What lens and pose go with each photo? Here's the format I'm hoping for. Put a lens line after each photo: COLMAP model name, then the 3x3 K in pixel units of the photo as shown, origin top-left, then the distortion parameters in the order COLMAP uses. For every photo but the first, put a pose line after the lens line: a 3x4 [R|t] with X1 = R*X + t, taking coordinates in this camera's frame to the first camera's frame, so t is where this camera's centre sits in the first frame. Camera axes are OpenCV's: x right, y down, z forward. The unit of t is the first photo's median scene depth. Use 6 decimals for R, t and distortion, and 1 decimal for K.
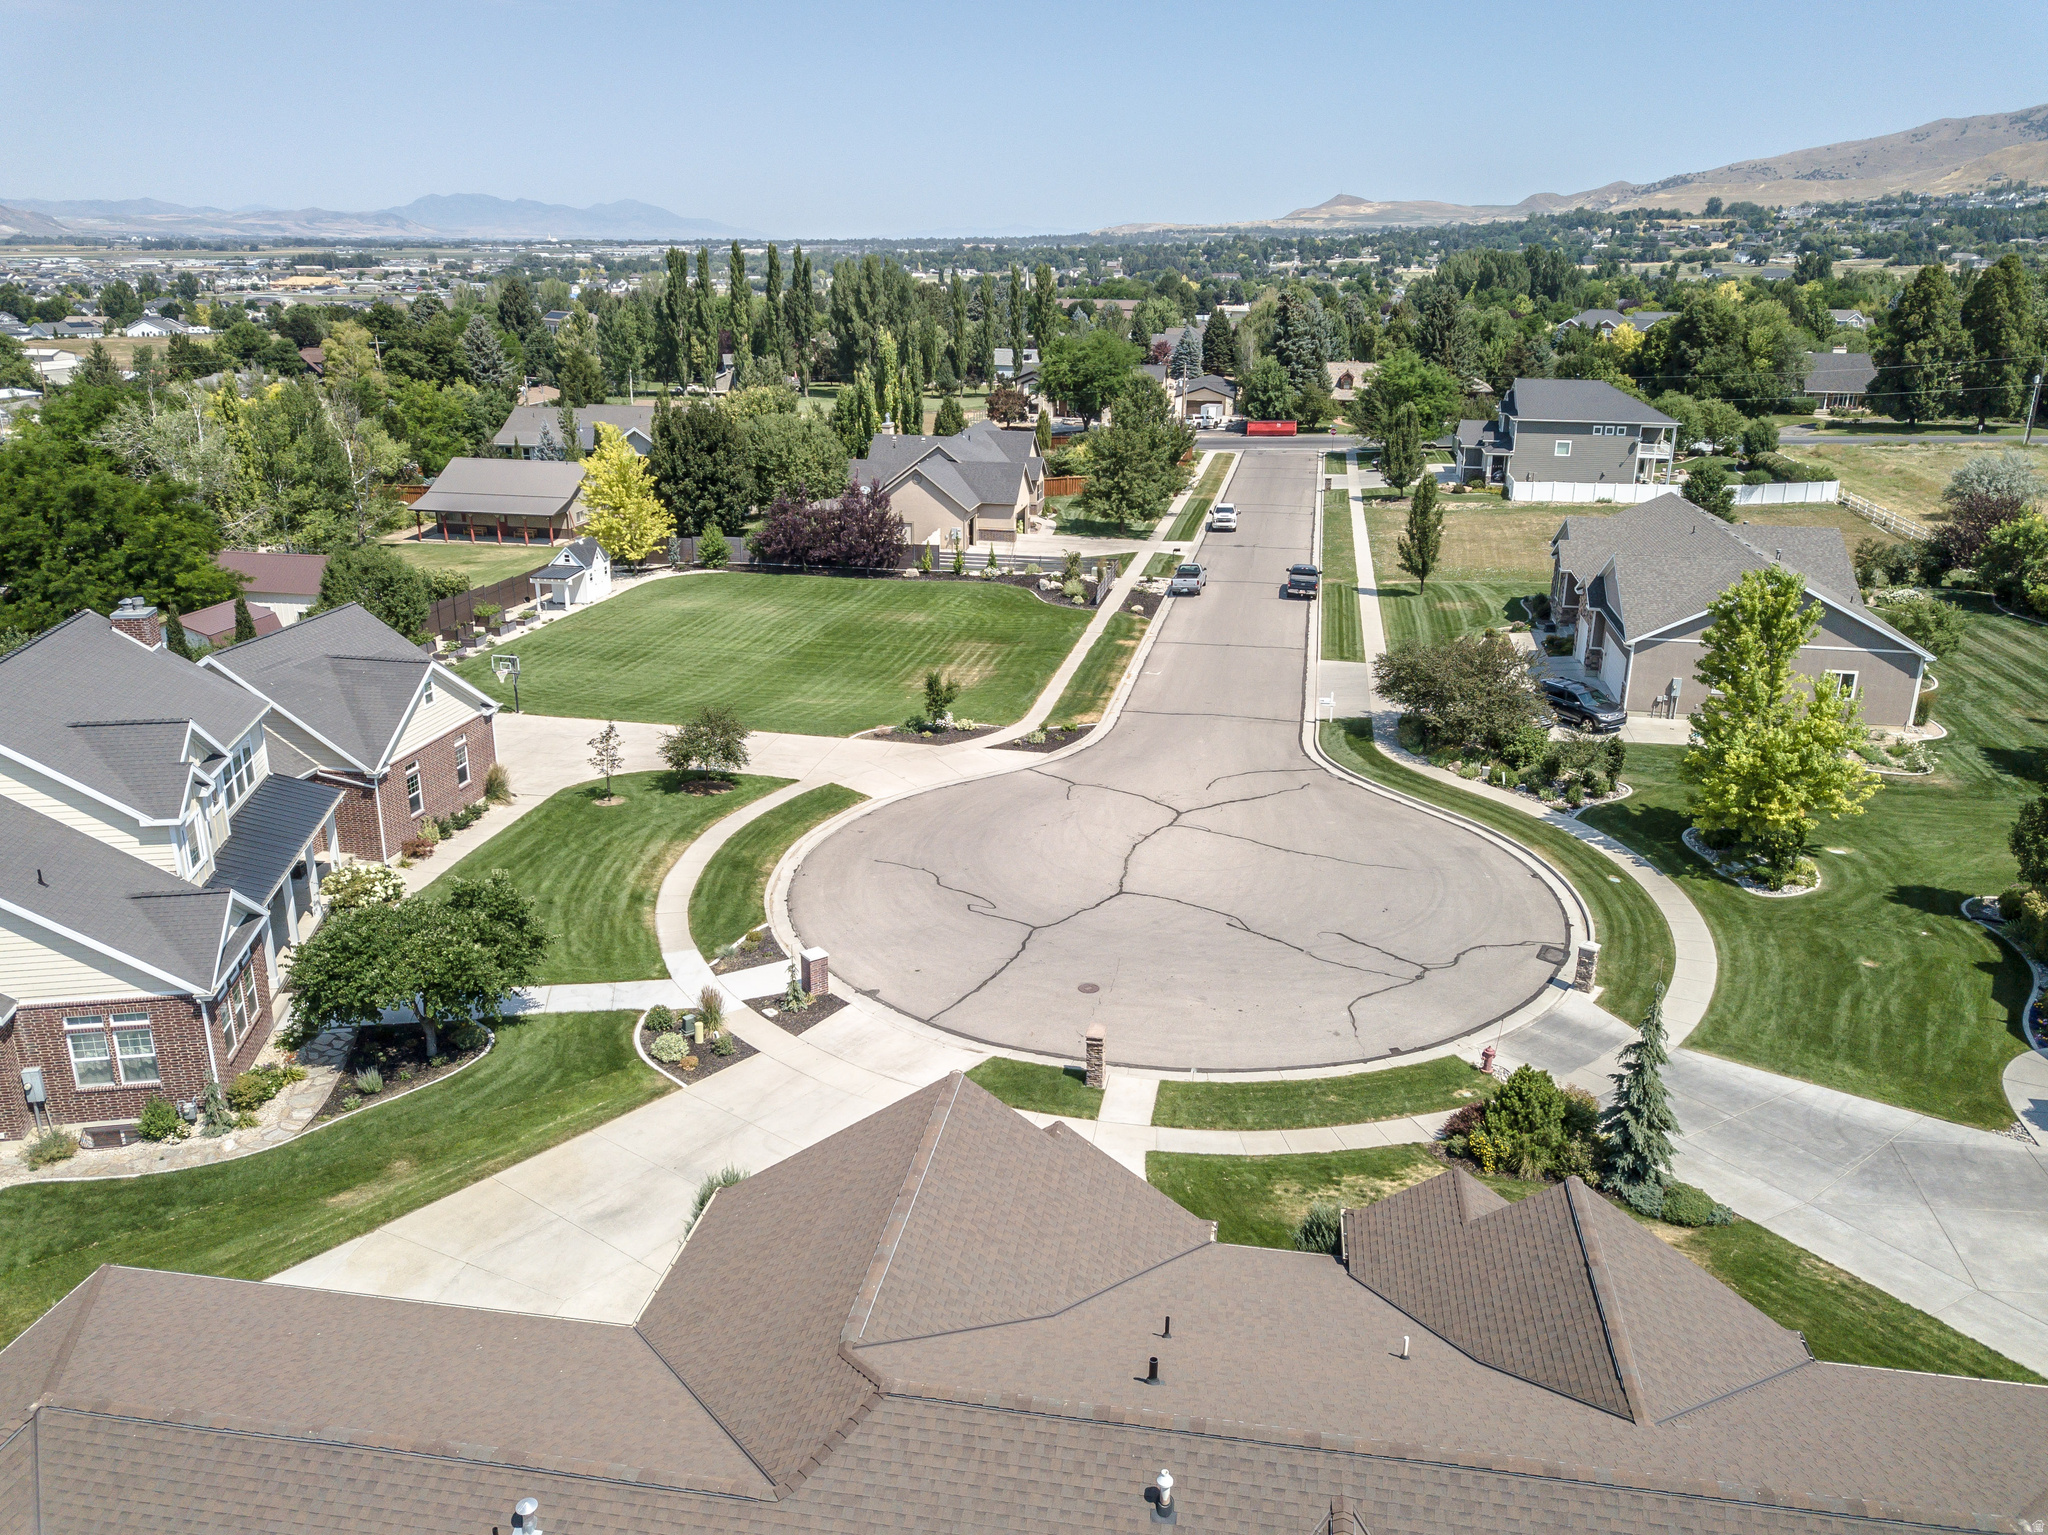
lens RADIAL K [[1565.6, 0, 1029.7], [0, 1565.6, 760.4], [0, 0, 1]] dist [0.008674, -0.001600]
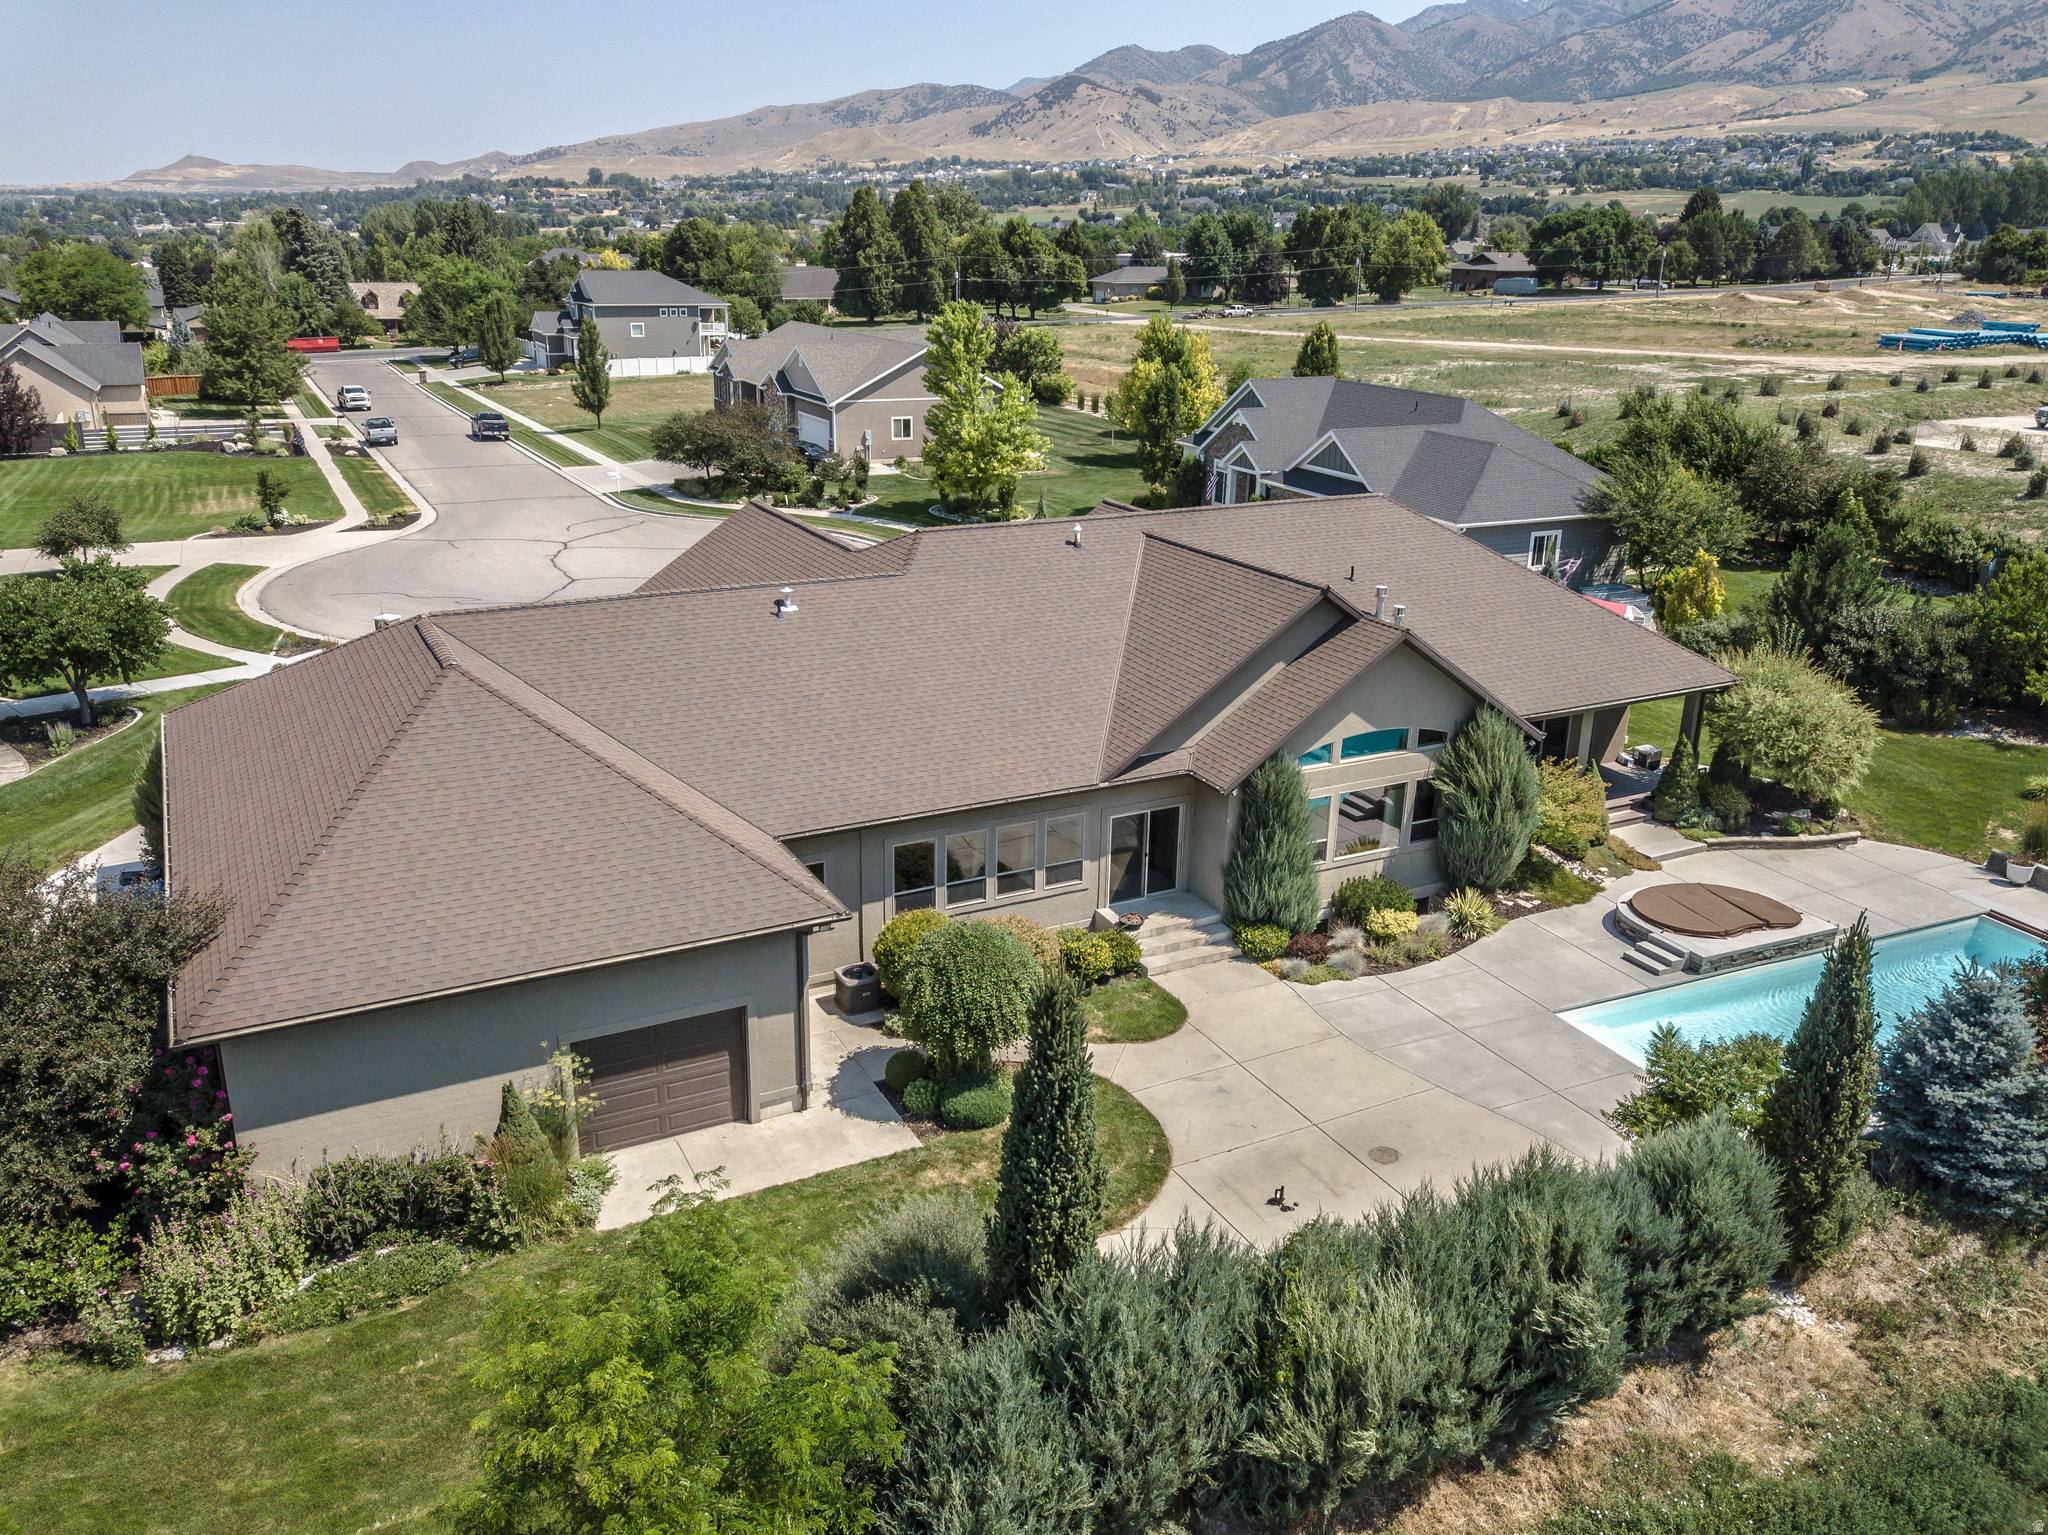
lens RADIAL K [[1565.6, 0, 1029.7], [0, 1565.6, 760.4], [0, 0, 1]] dist [0.008674, -0.001600]
pose [[0.796252, -0.190780, 0.574096, -0.121122], [0.181540, 0.980590, 0.074073, 0.061954], [-0.577084, 0.045241, 0.815431, -0.058601]]
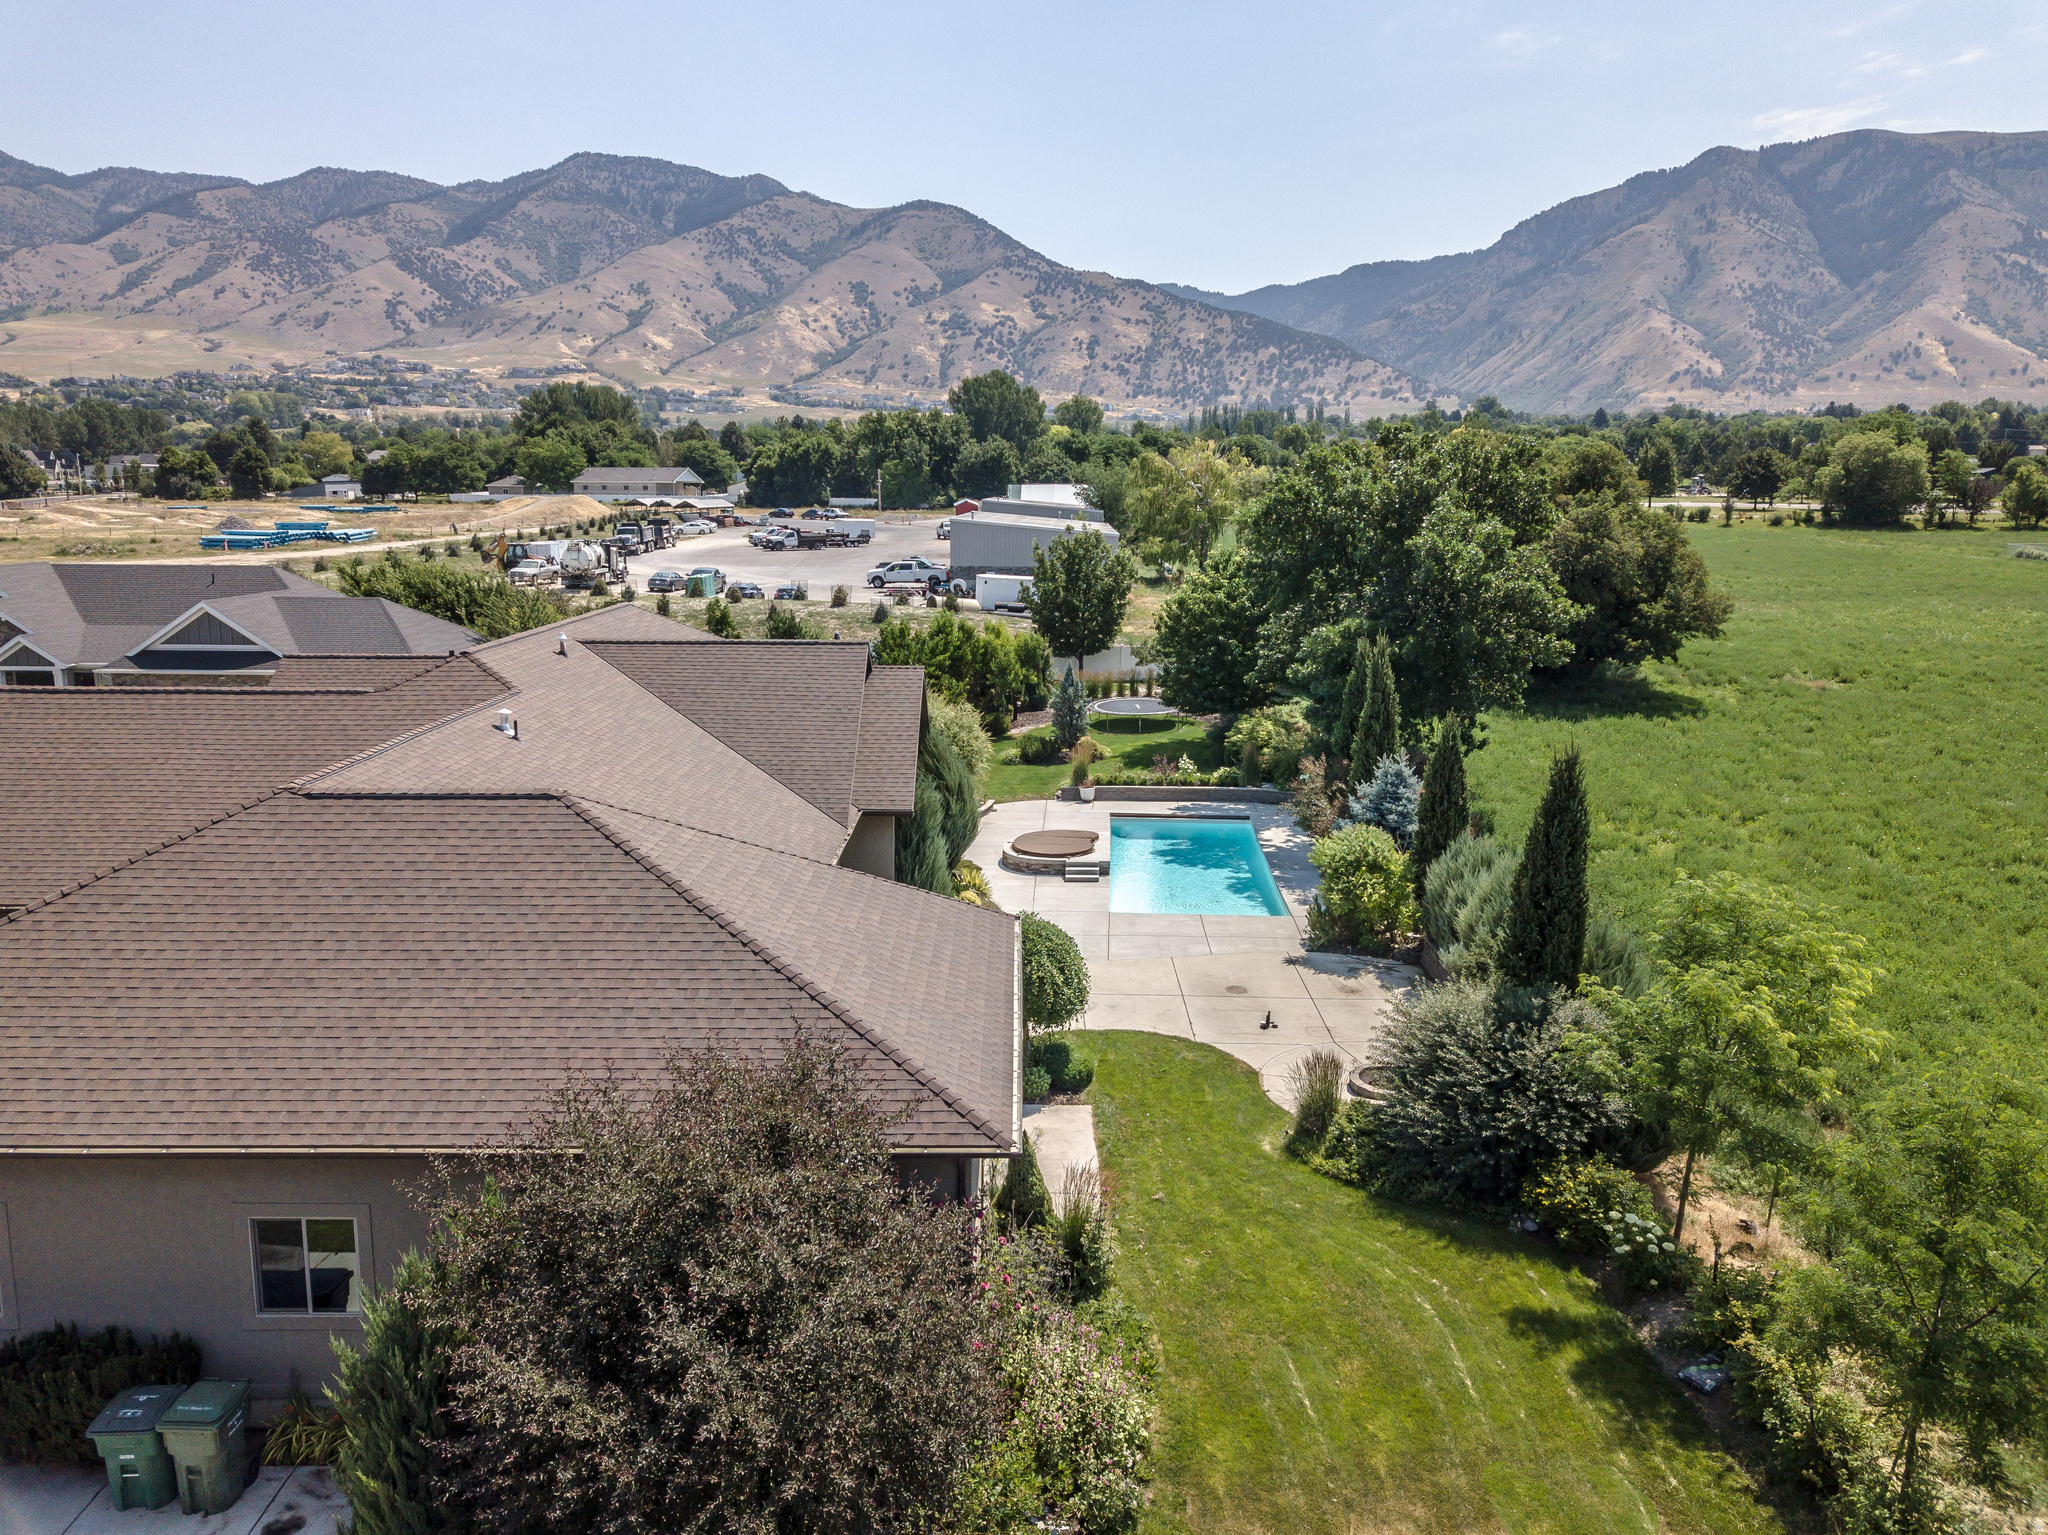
lens RADIAL K [[1565.6, 0, 1029.7], [0, 1565.6, 760.4], [0, 0, 1]] dist [0.008674, -0.001600]
pose [[-0.176757, -0.180752, 0.967515, -0.200384], [0.301786, 0.925693, 0.228072, 0.034374], [-0.936847, 0.332296, -0.109074, 0.078835]]
